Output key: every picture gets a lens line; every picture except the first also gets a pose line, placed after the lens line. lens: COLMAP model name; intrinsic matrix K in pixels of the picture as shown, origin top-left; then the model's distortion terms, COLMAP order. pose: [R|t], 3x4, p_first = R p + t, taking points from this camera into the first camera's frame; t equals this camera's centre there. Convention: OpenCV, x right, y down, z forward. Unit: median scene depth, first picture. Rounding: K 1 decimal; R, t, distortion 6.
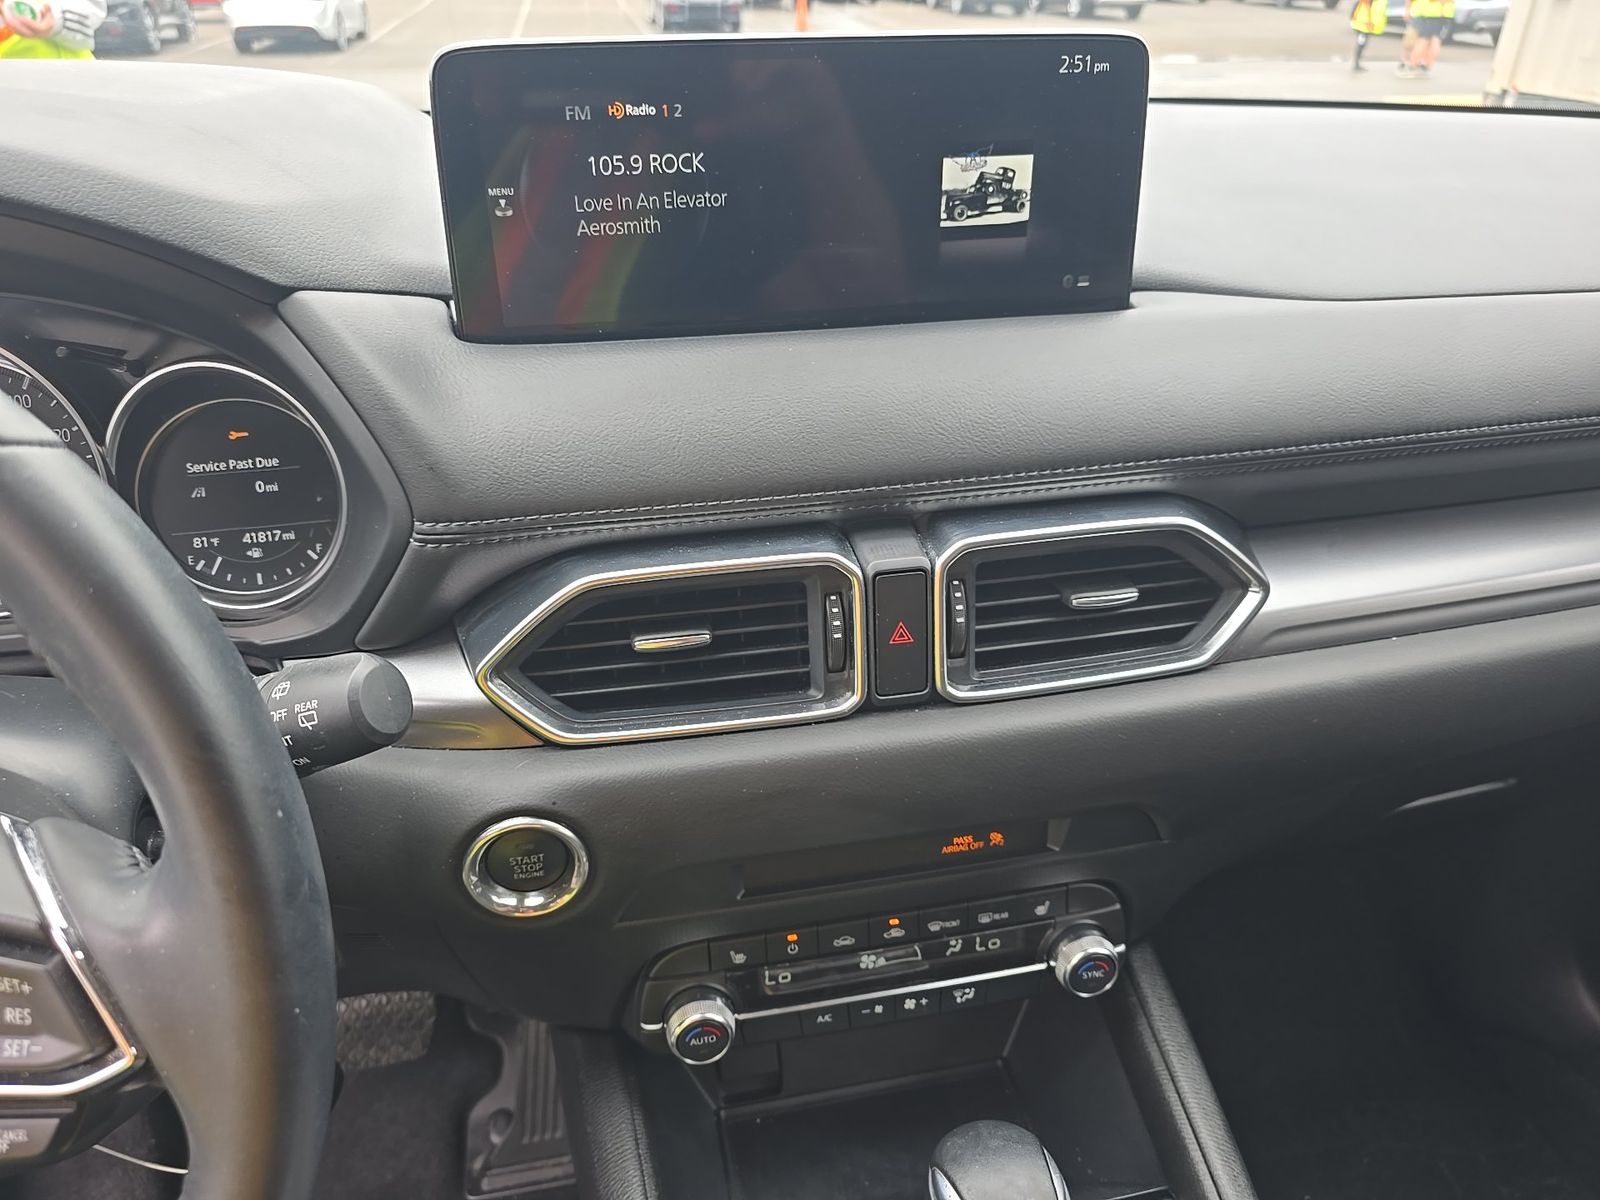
lens RADIAL K [[1126.0, 0, 800.0], [0, 1126.0, 600.0], [0, 0, 1]] dist [0.028035, -0.005254]
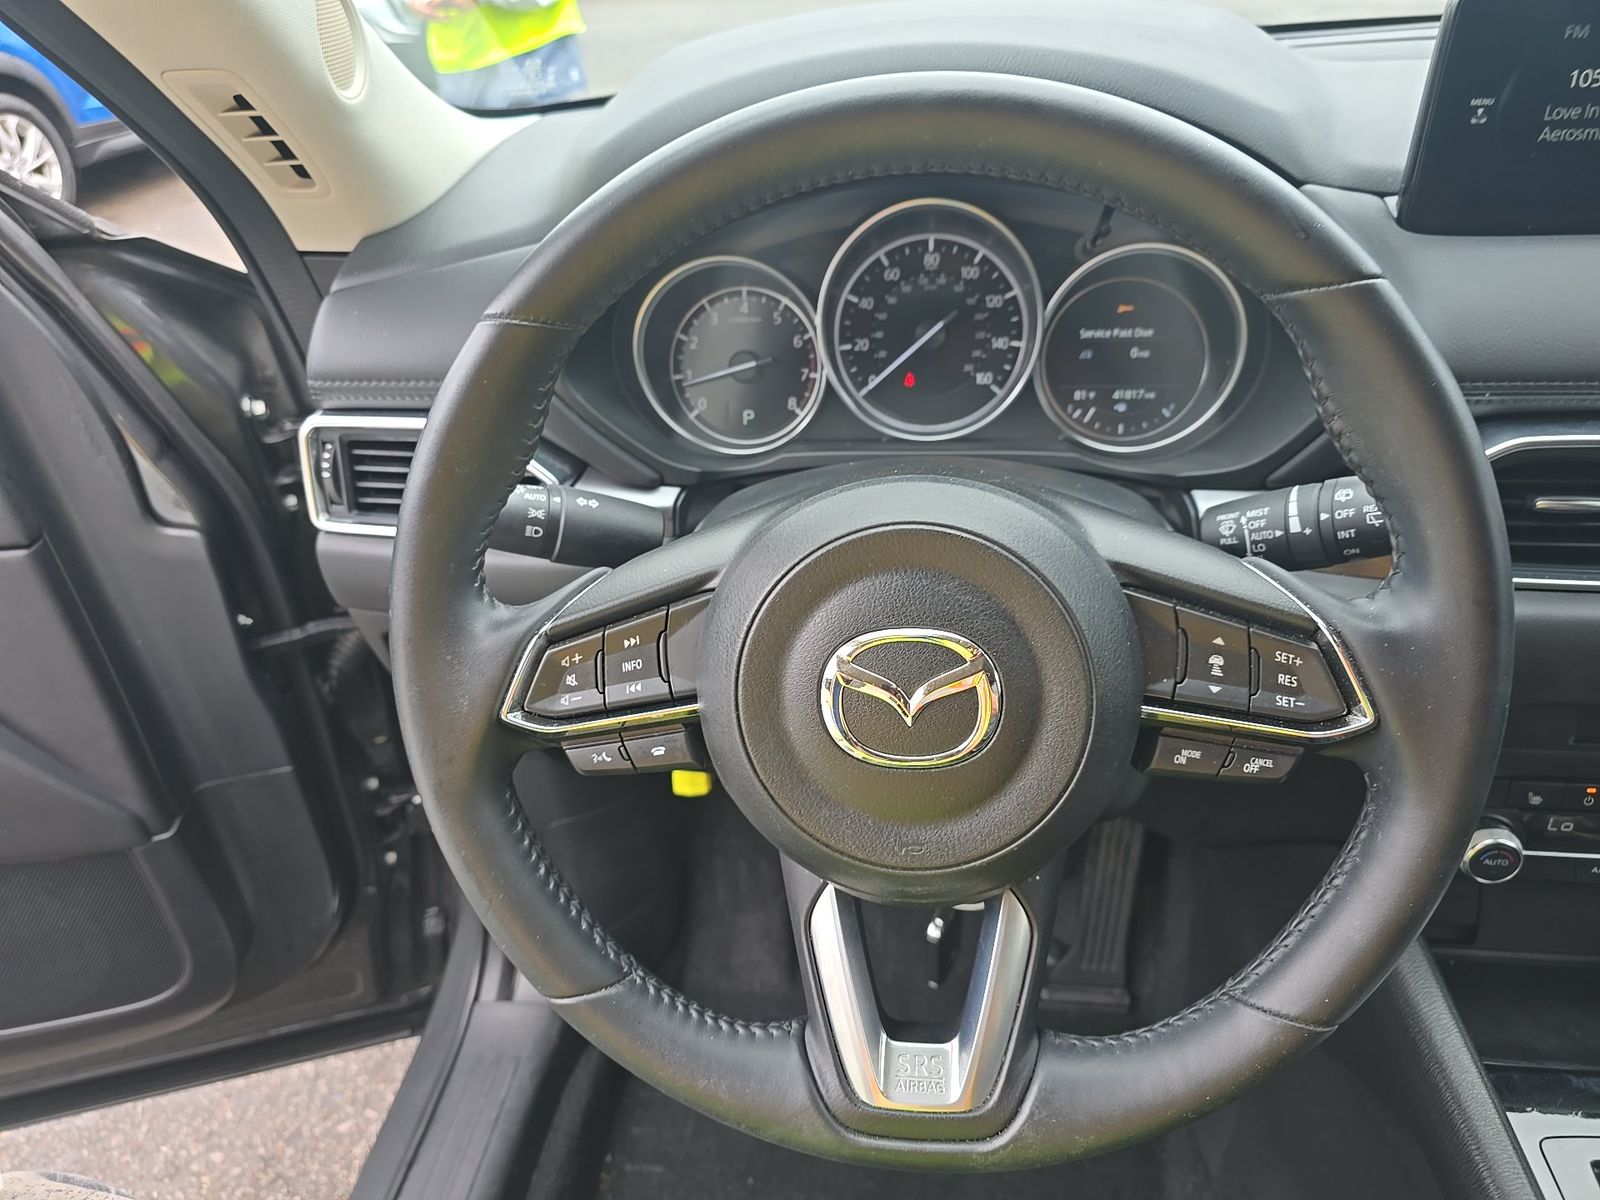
lens RADIAL K [[1125.2, 0, 800.0], [0, 1125.2, 600.0], [0, 0, 1]] dist [-0.004449, -0.002576]
pose [[0.947498, 0.126838, -0.293528, -0.437841], [-0.108925, 0.991090, 0.076658, 0.111881], [0.300636, -0.040661, 0.952872, -0.273597]]
